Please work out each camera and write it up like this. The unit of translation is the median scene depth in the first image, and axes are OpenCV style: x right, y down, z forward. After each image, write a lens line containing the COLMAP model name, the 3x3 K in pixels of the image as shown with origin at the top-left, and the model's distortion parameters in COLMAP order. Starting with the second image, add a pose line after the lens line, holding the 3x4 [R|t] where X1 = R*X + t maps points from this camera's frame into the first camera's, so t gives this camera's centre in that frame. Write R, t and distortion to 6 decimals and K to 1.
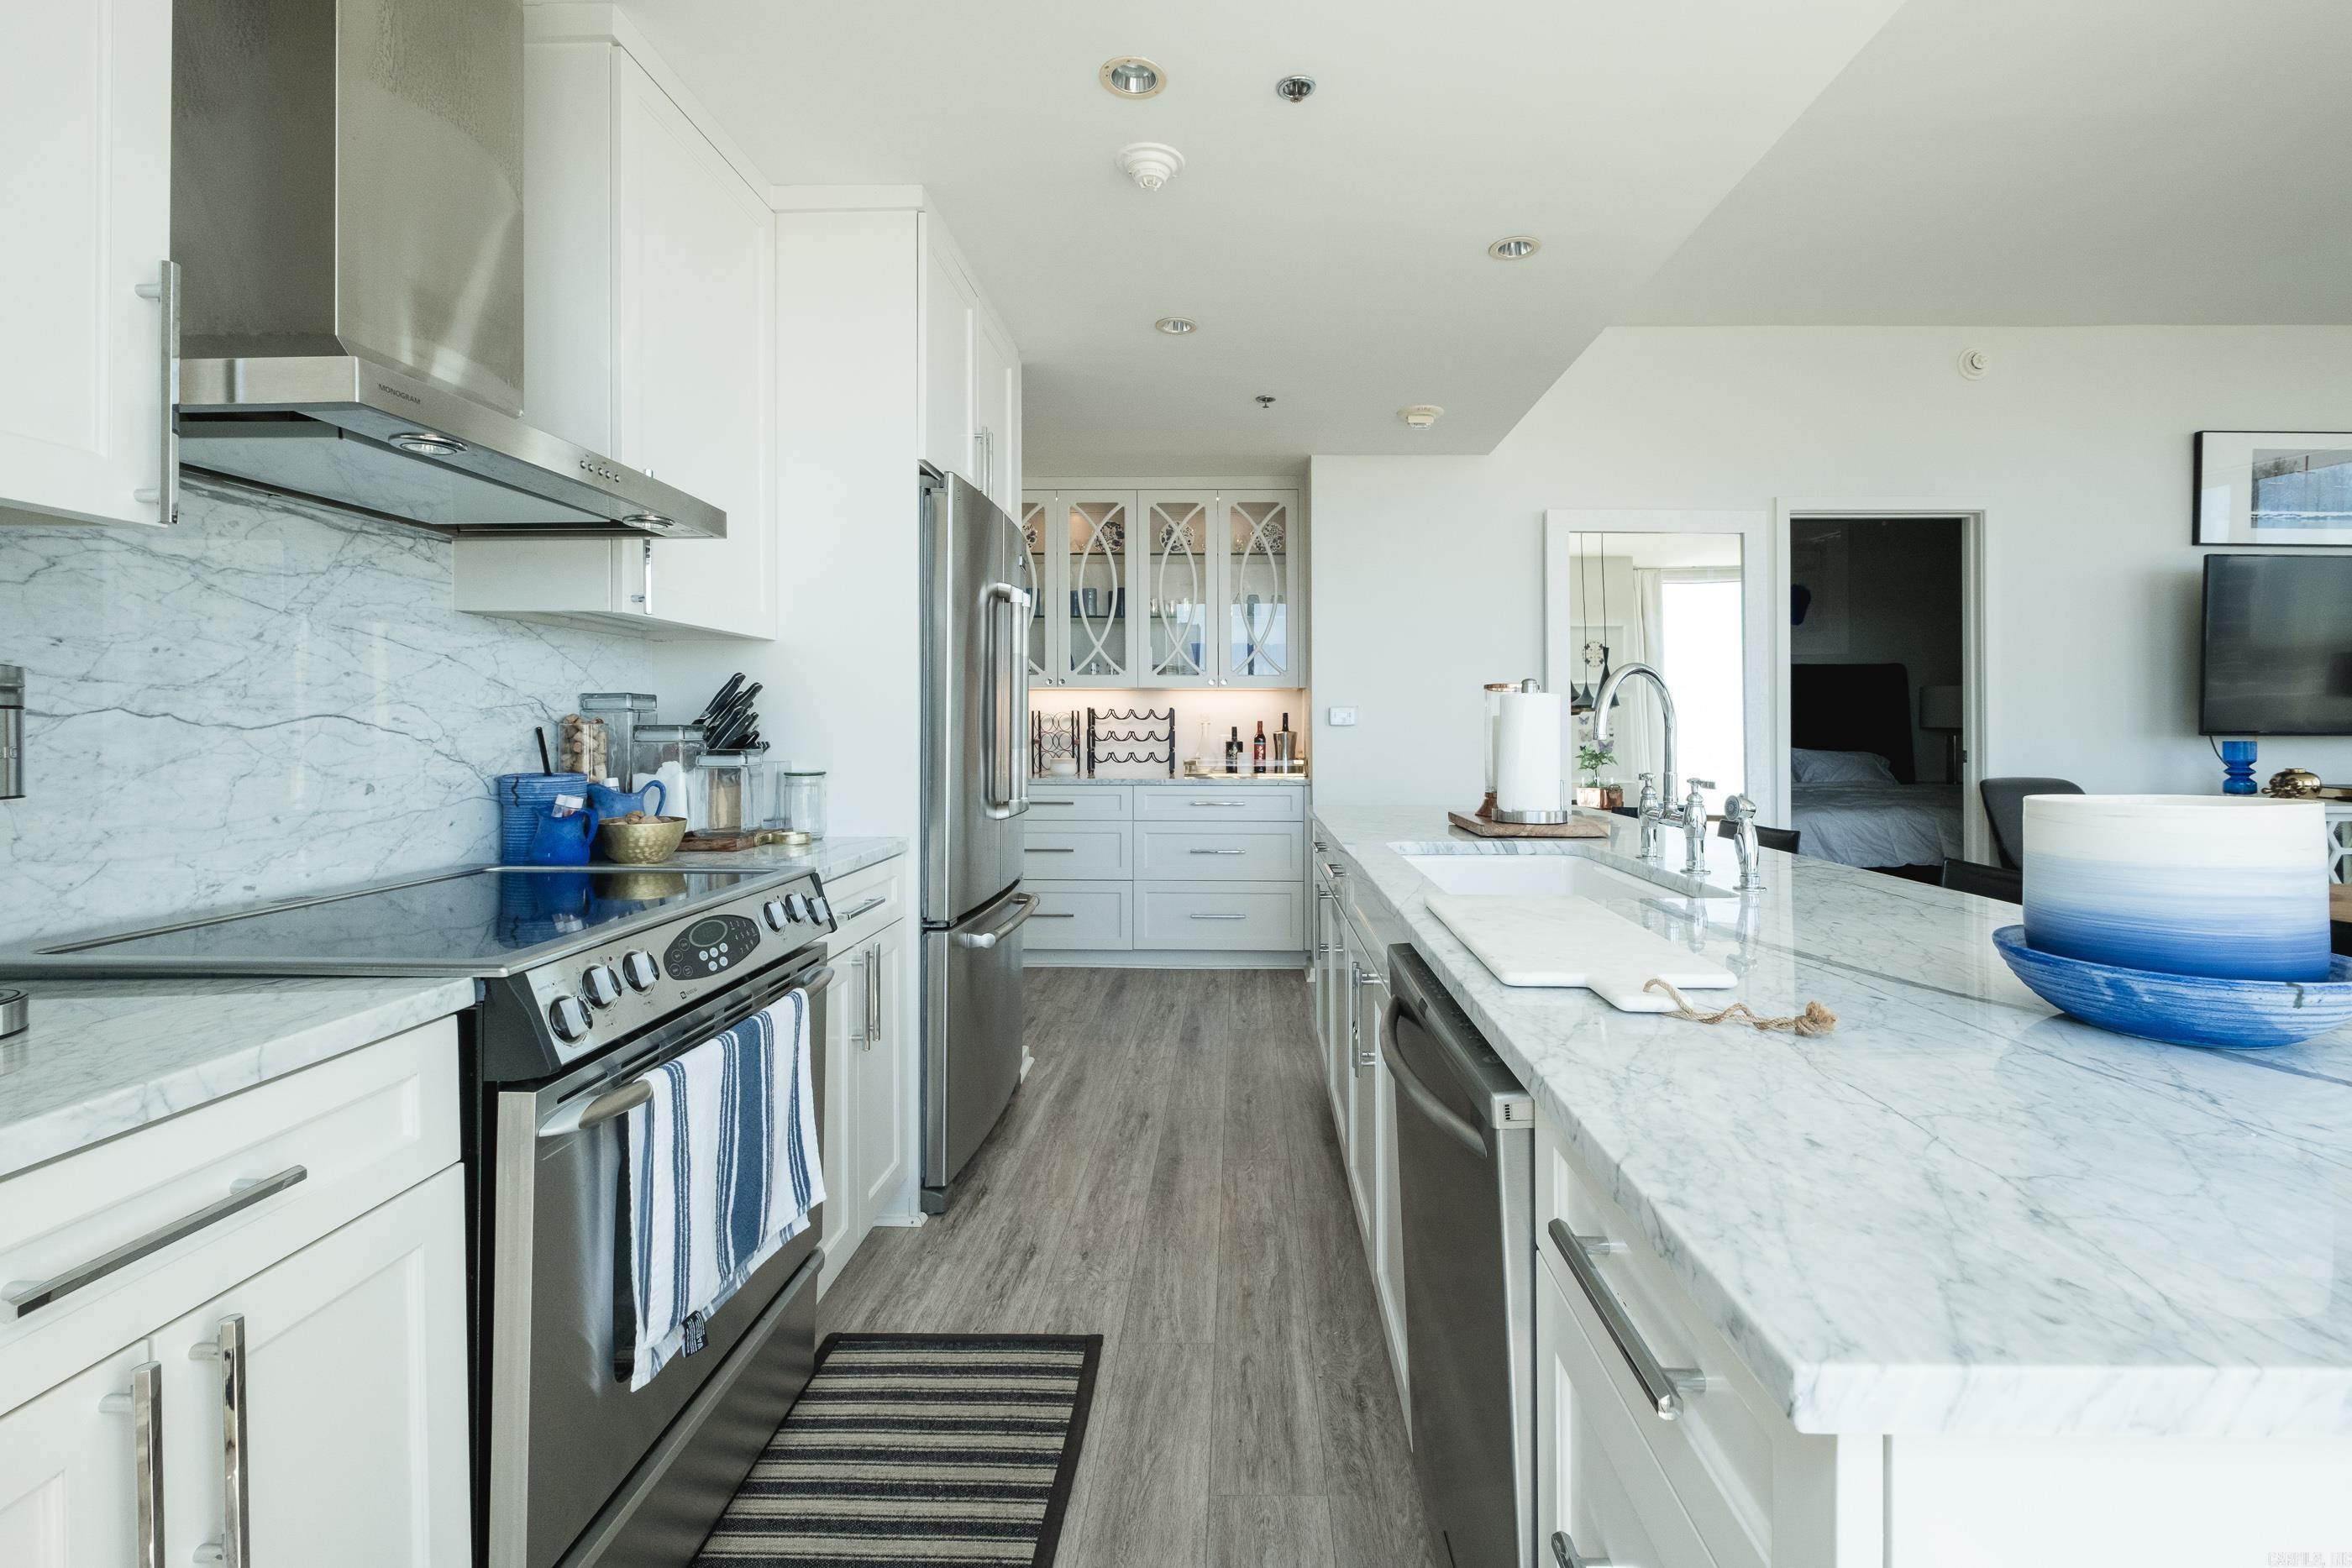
lens RADIAL K [[1033.8, 0, 1228.1], [0, 1033.8, 721.4], [0, 0, 1]] dist [0.001894, -0.000860]
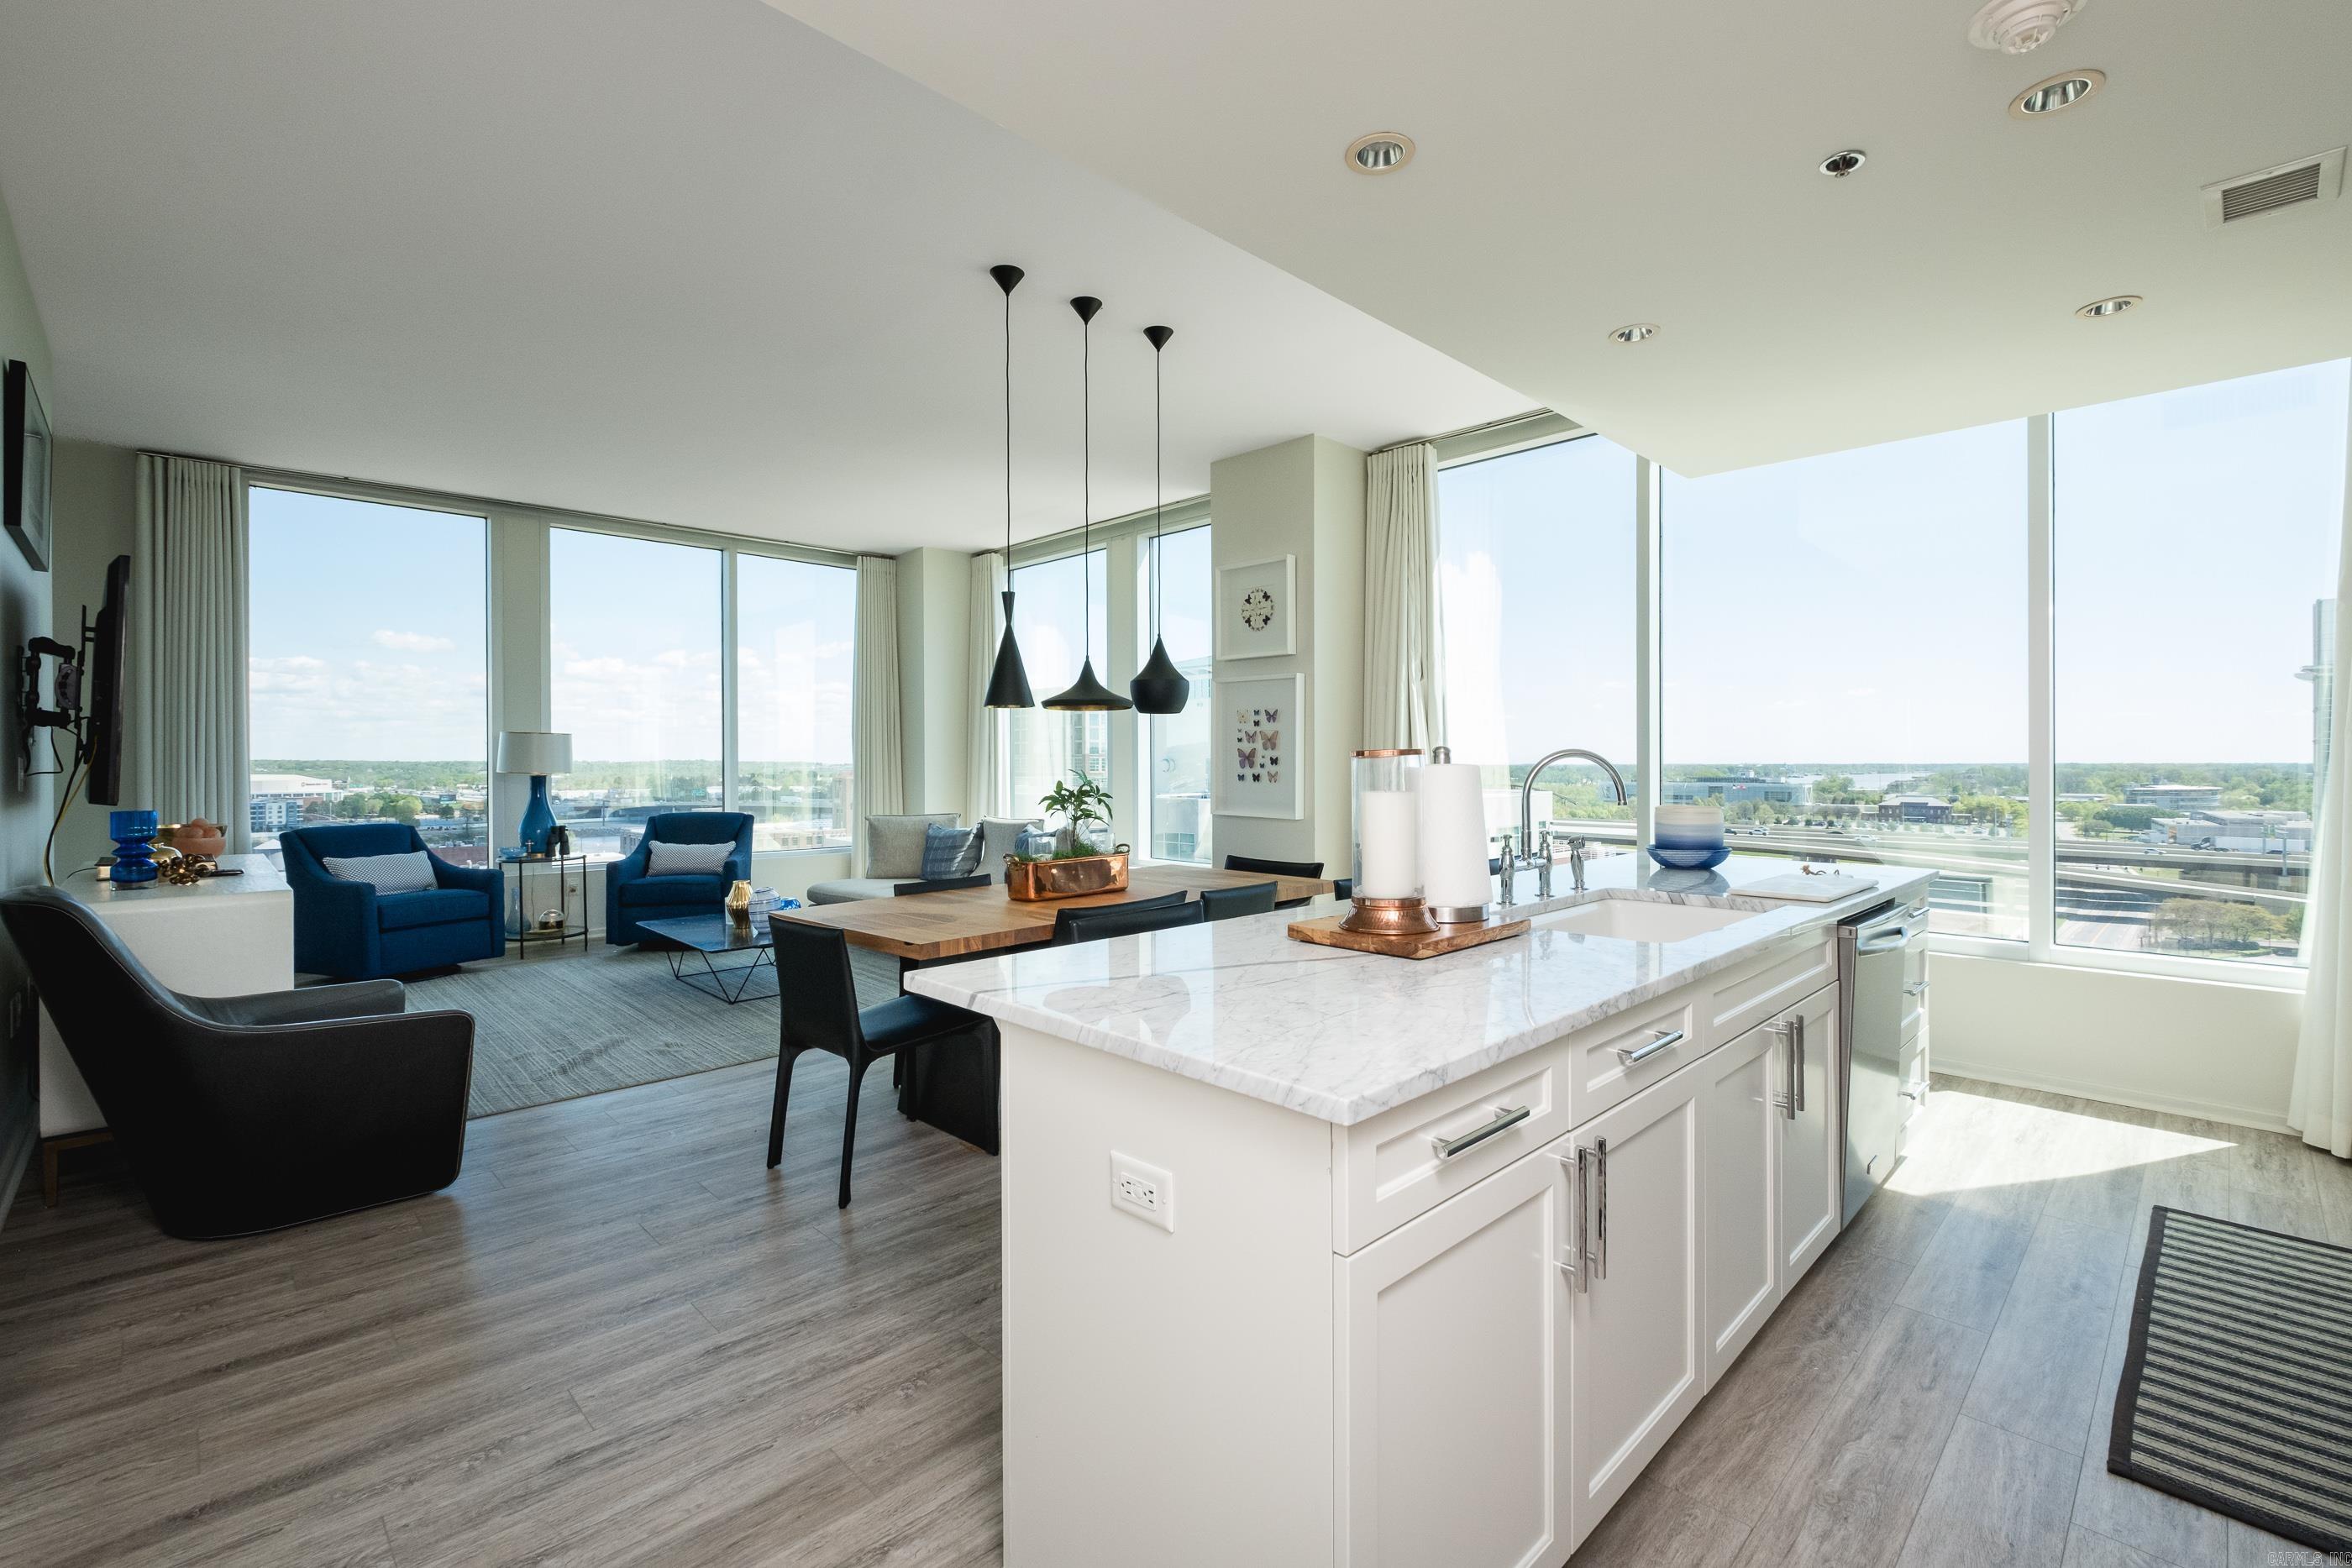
lens RADIAL K [[1030.8, 0, 1176.6], [0, 1030.8, 765.1], [0, 0, 1]] dist [0.003252, -0.001295]
pose [[-0.709014, -0.000545, 0.705194, -0.165653], [-0.000053, 1.000000, 0.000719, -0.031958], [-0.705194, 0.000473, -0.709014, 2.044580]]
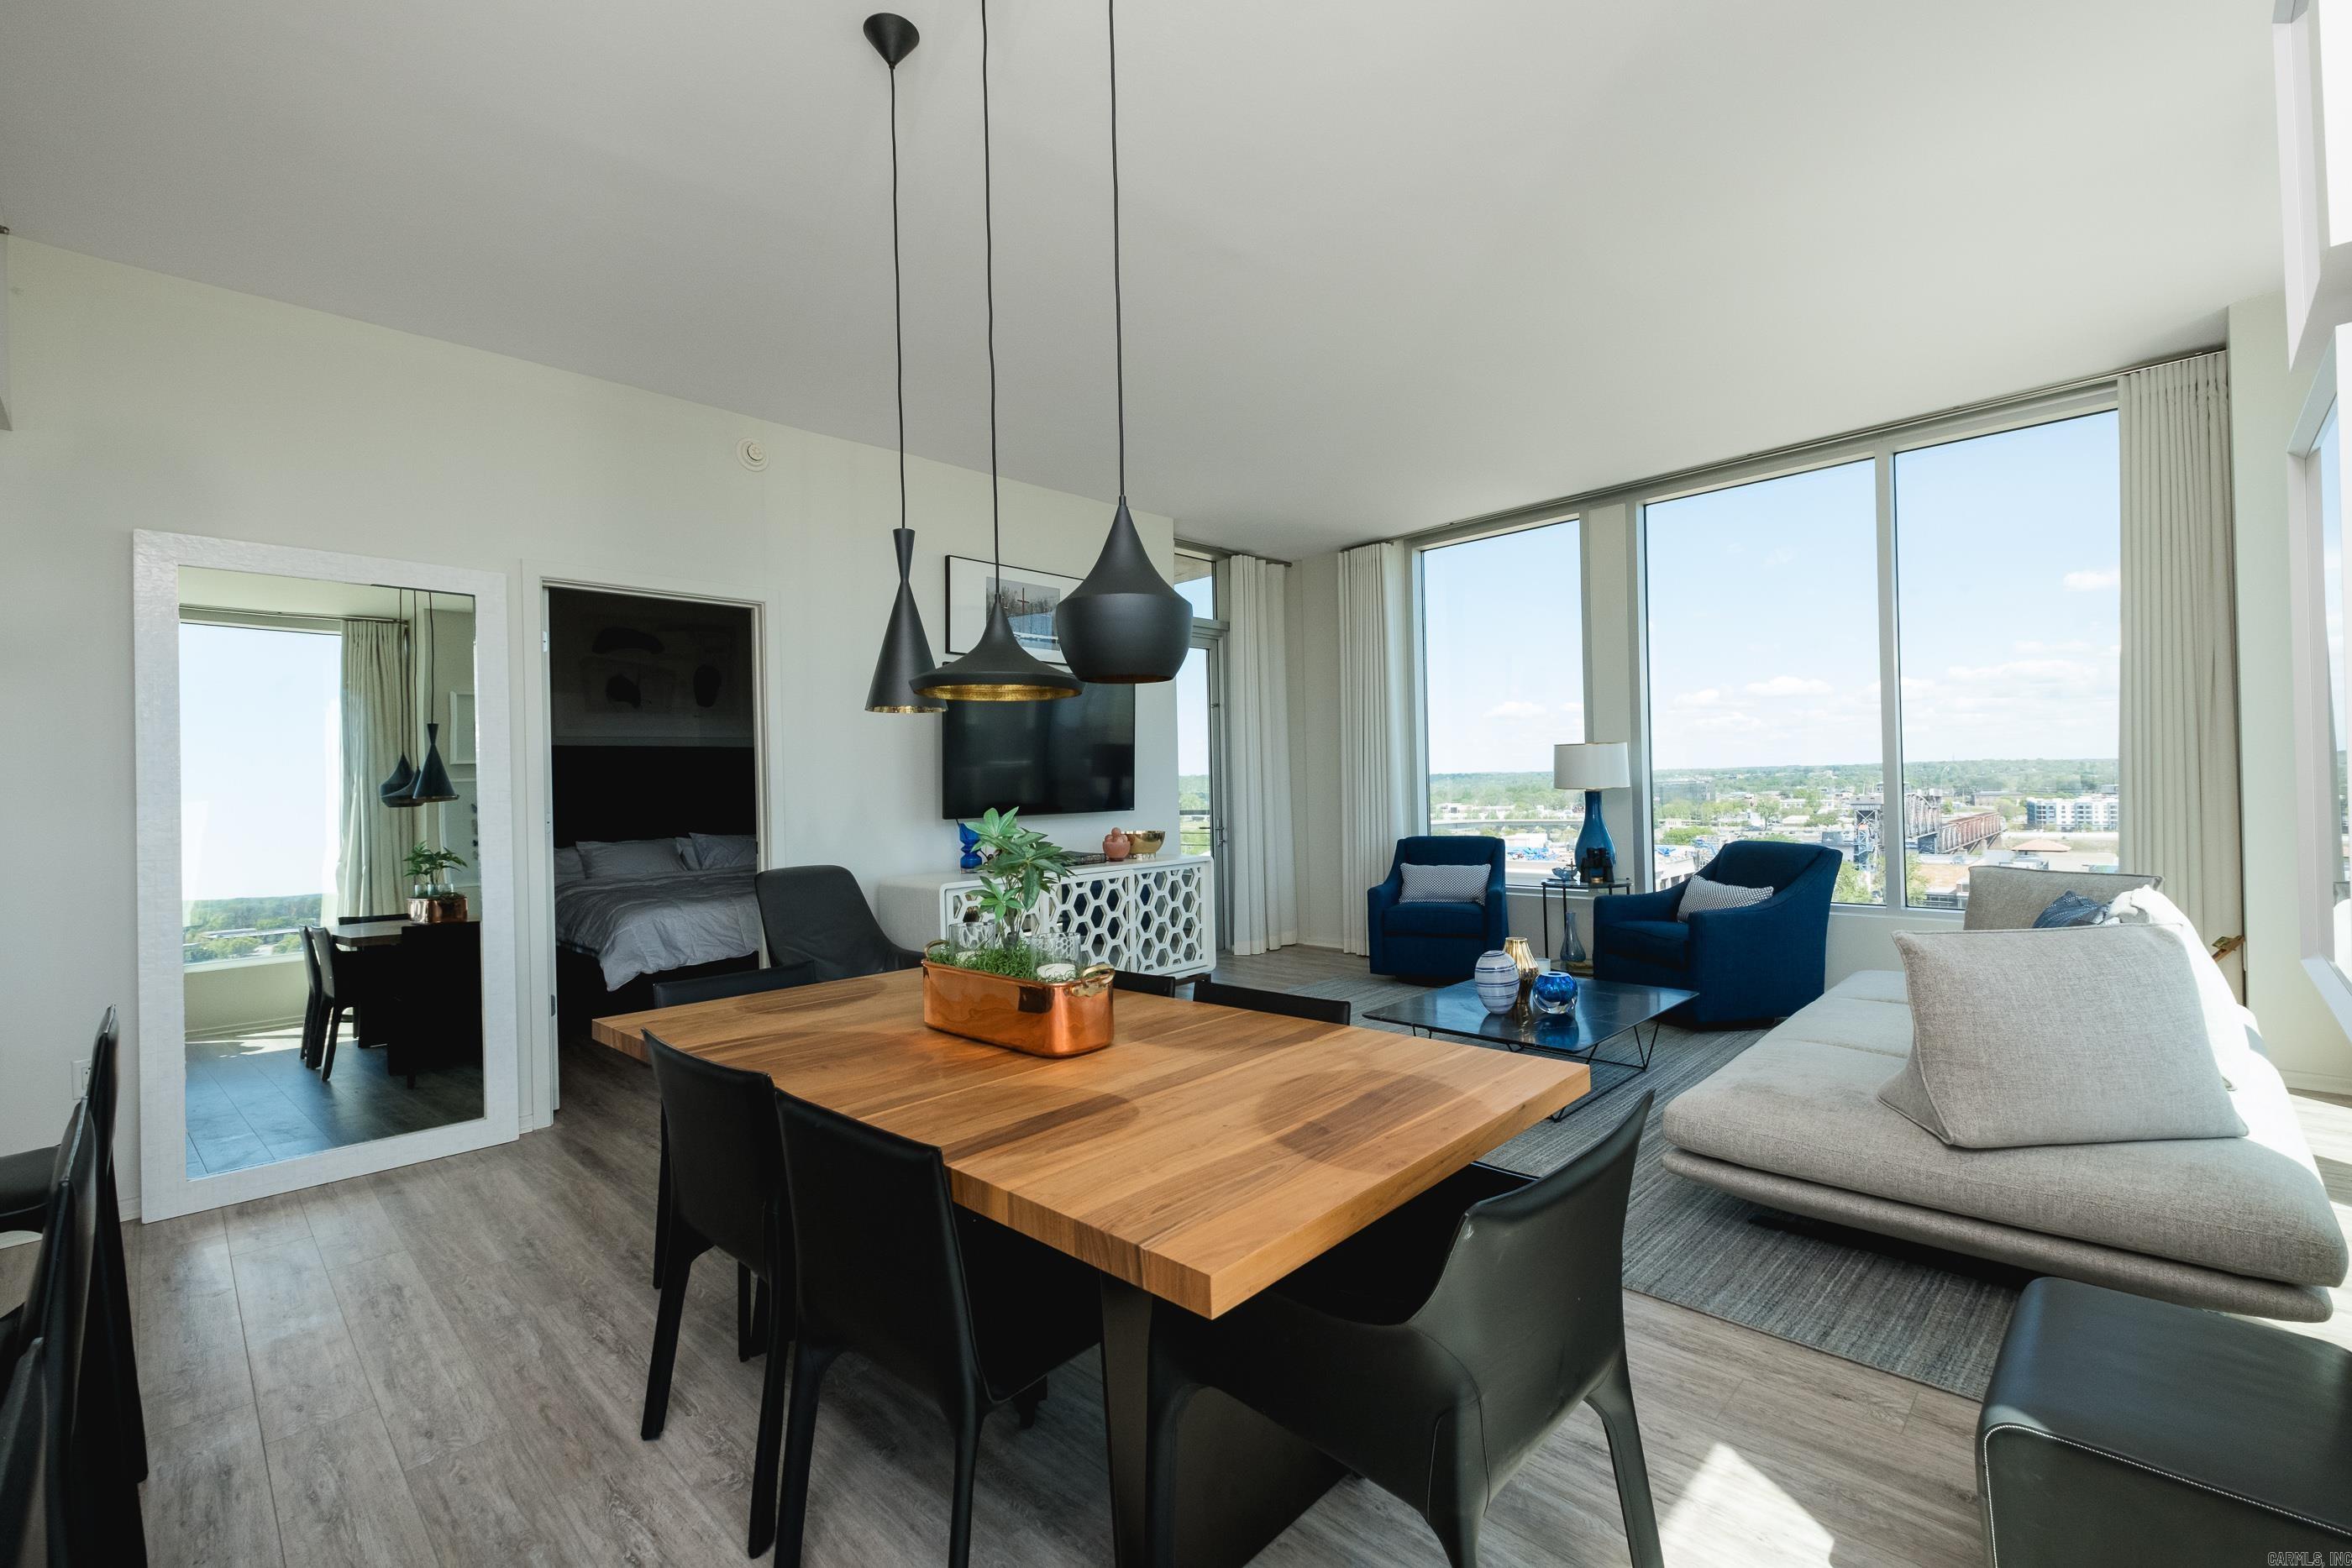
lens RADIAL K [[1010.8, 0, 1174.6], [0, 1010.8, 781.1], [0, 0, 1]] dist [-0.006611, -0.000738]
pose [[0.695785, -0.013177, 0.718130, 0.657499], [0.022524, 0.999740, -0.003479, -0.039552], [-0.717897, 0.018595, 0.695901, 0.086756]]
